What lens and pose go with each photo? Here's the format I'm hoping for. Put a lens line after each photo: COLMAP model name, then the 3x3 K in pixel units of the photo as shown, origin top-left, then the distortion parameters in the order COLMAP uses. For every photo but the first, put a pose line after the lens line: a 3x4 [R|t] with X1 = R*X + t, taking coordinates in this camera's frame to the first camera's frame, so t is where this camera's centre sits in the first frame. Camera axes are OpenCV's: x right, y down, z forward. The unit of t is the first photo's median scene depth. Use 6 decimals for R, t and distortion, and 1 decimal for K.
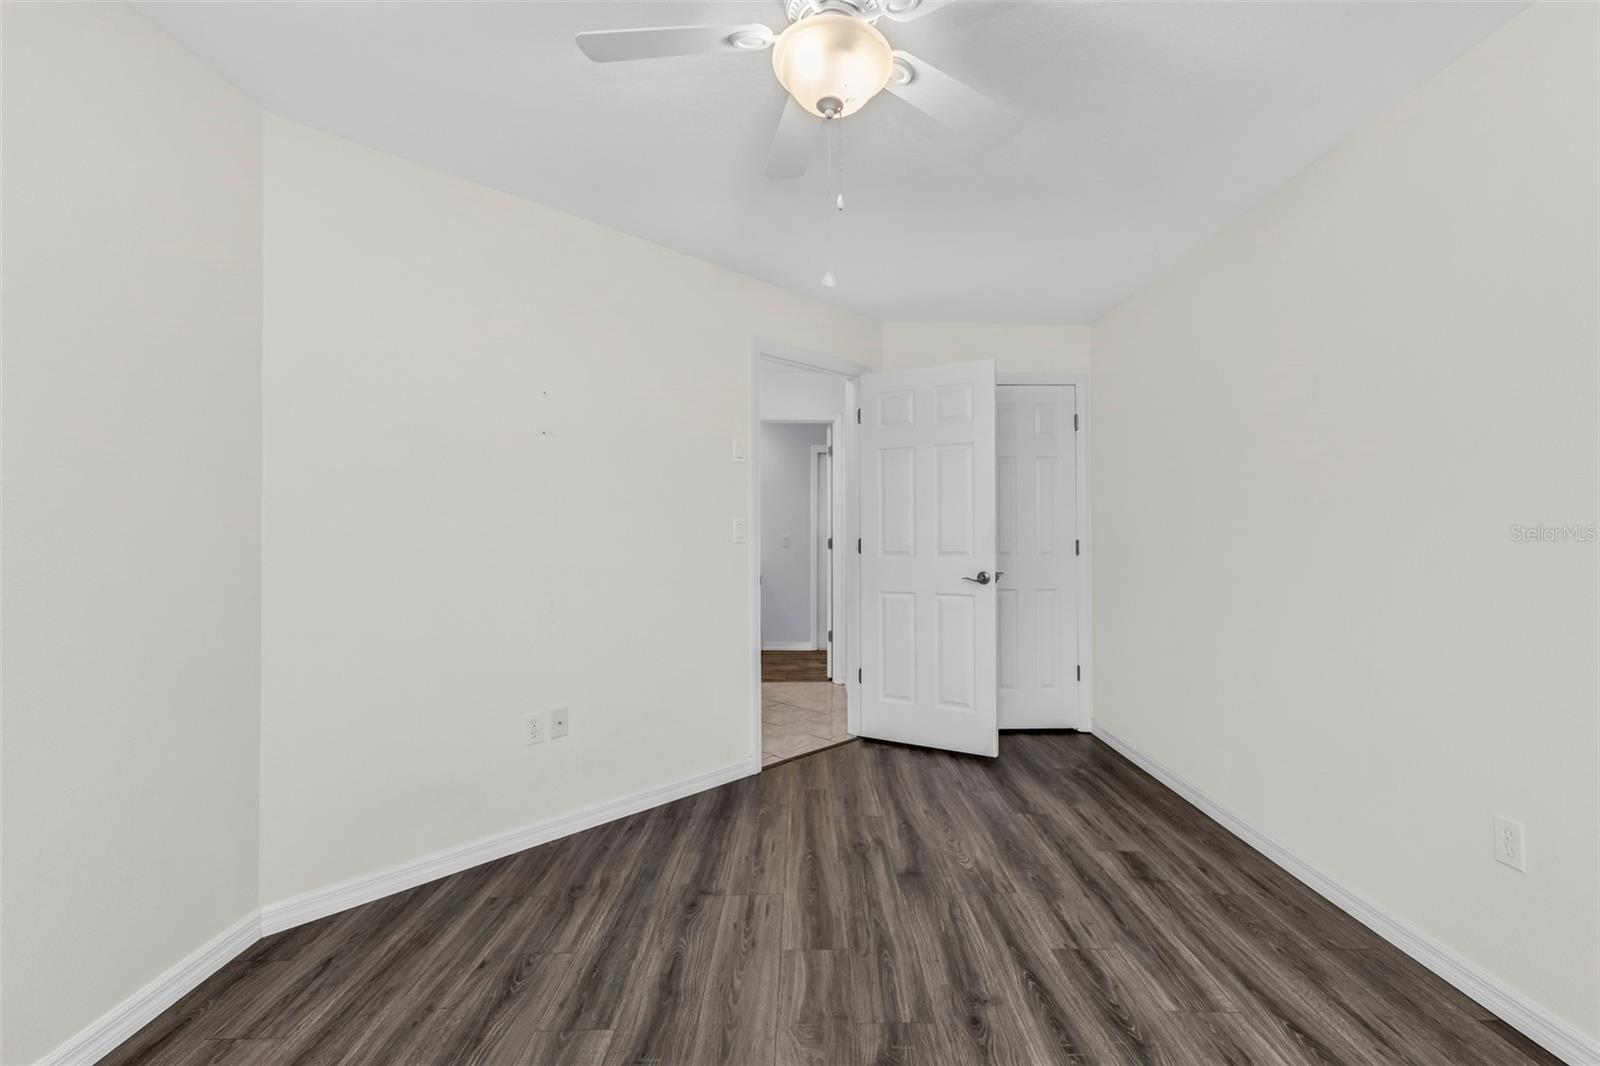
lens RADIAL K [[692.2, 0, 802.9], [0, 692.2, 530.2], [0, 0, 1]] dist [0.007359, -0.000712]
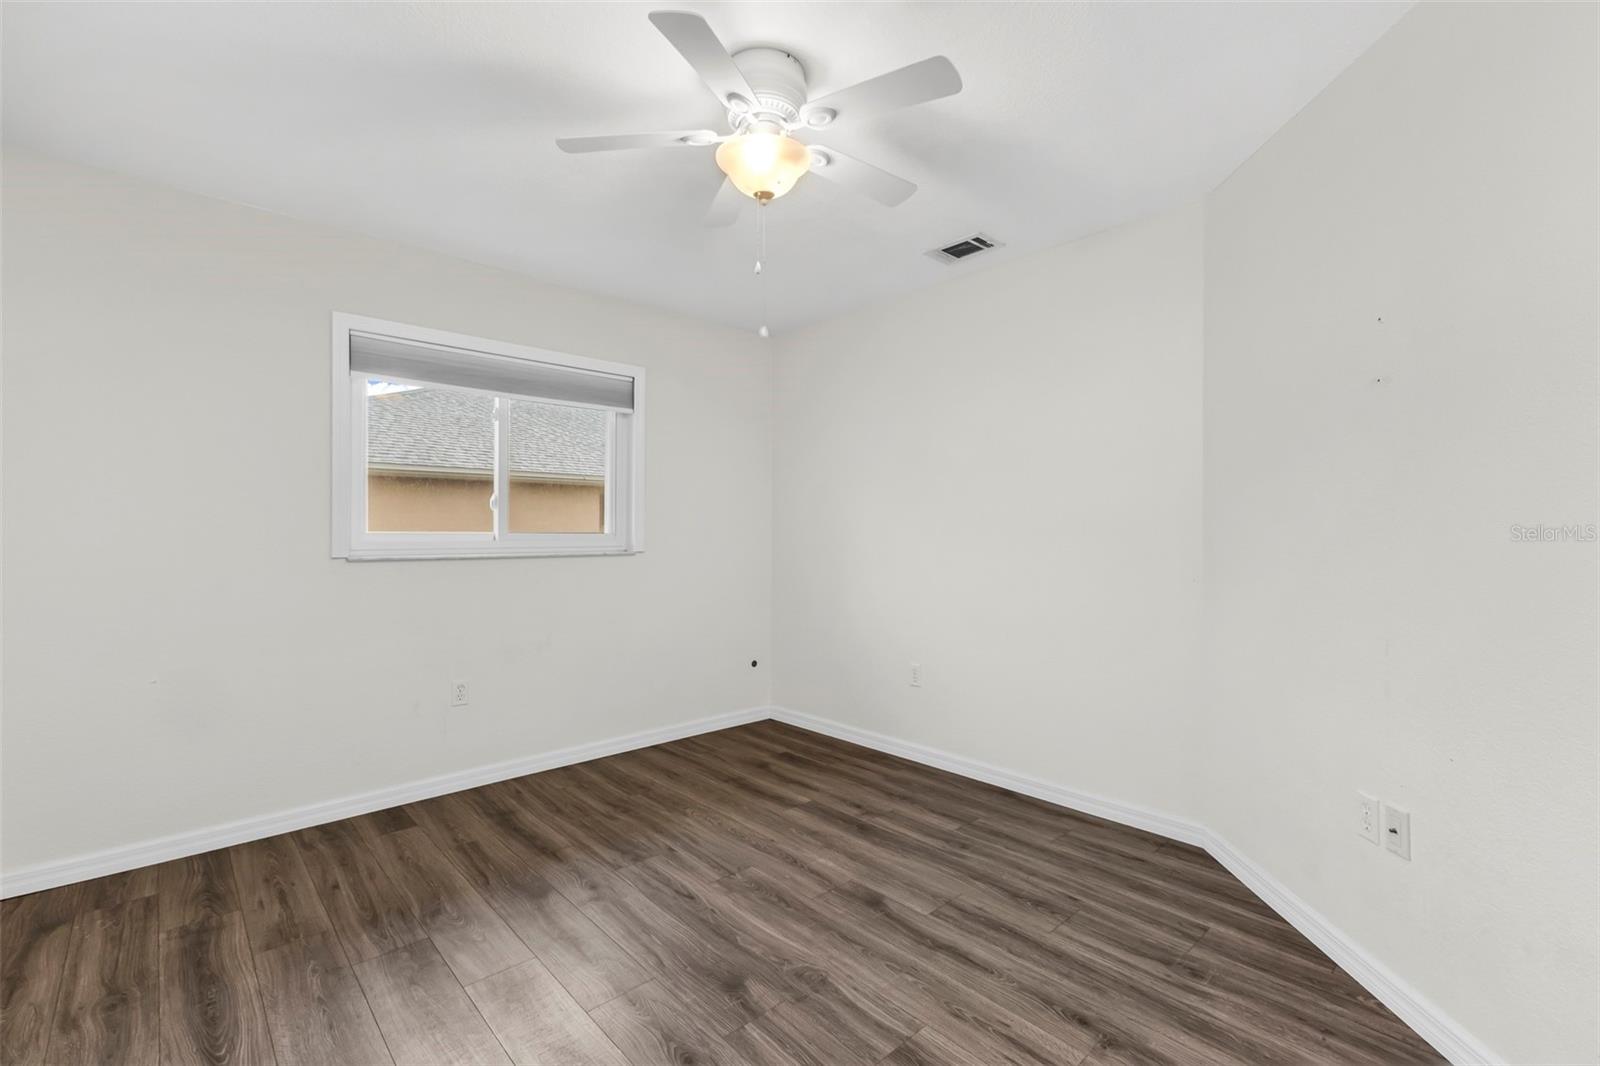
lens RADIAL K [[700.6, 0, 814.0], [0, 700.6, 531.9], [0, 0, 1]] dist [0.008685, -0.000520]
pose [[-0.730393, 0.001997, -0.683024, 0.690551], [0.006101, 0.999975, -0.003600, 0.010452], [0.683000, -0.006797, -0.730387, 1.631690]]
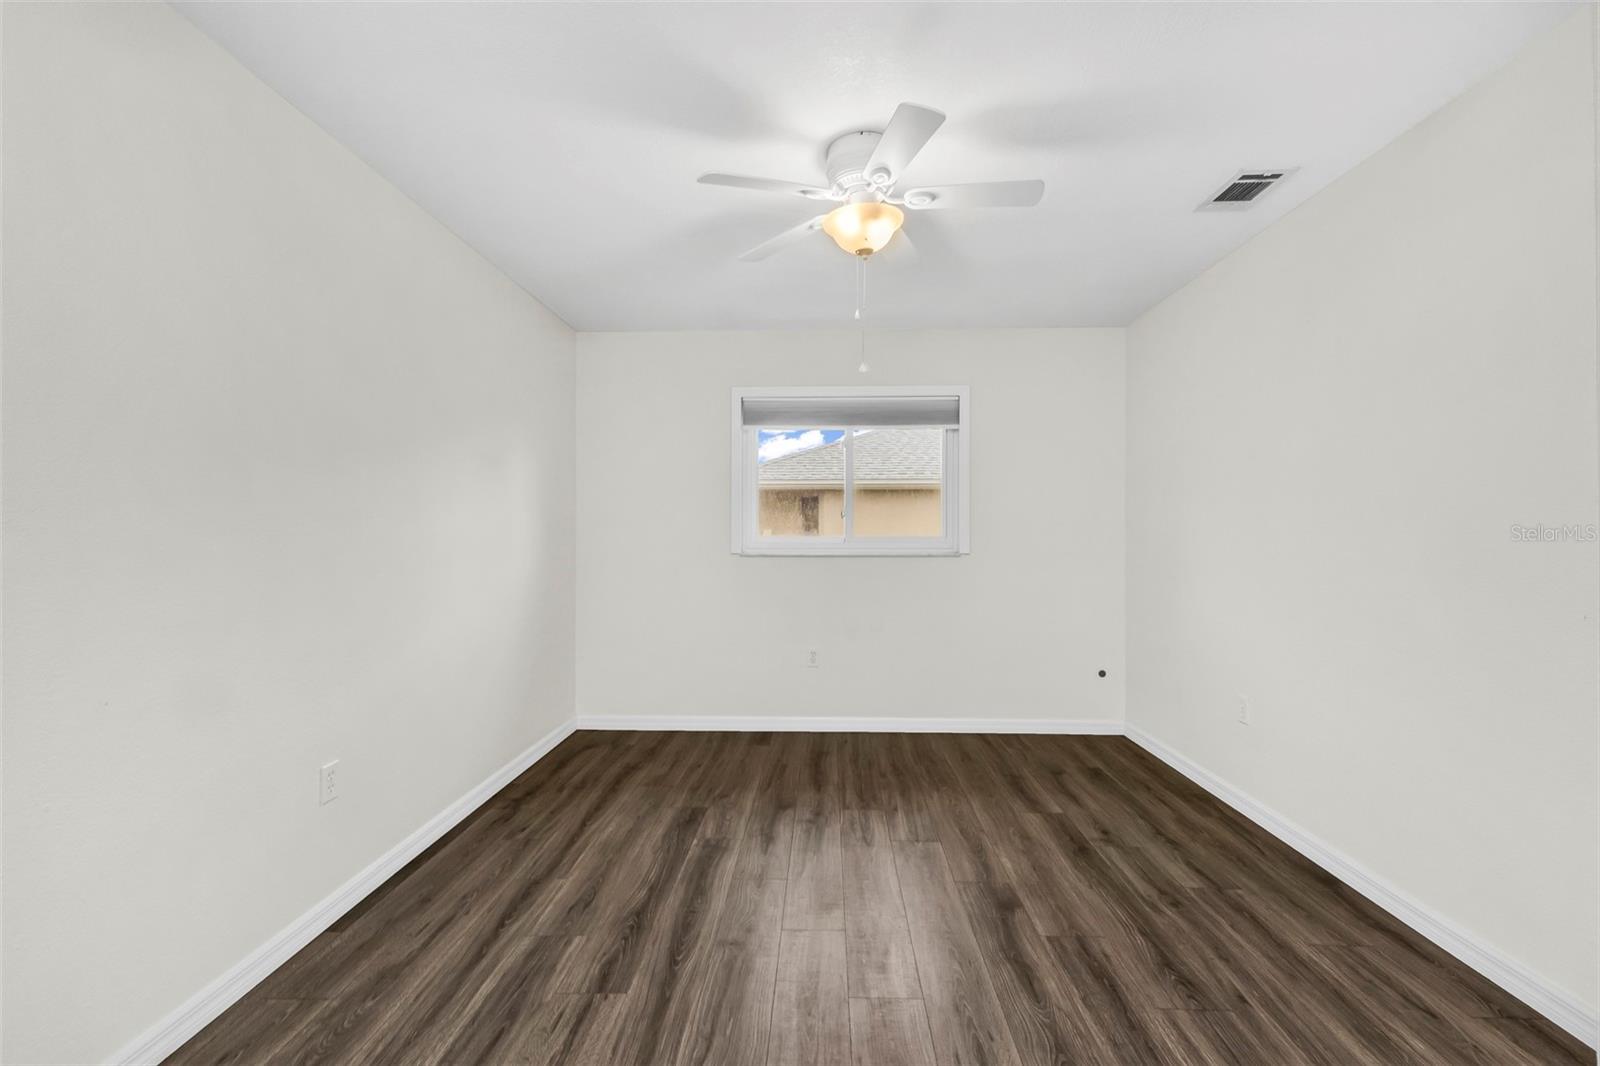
lens RADIAL K [[692.2, 0, 802.9], [0, 692.2, 530.2], [0, 0, 1]] dist [0.007359, -0.000712]
pose [[-0.999460, 0.003099, 0.032722, 0.099756], [0.002758, 0.999941, -0.010477, 0.004528], [-0.032753, -0.010381, -0.999410, 2.035903]]
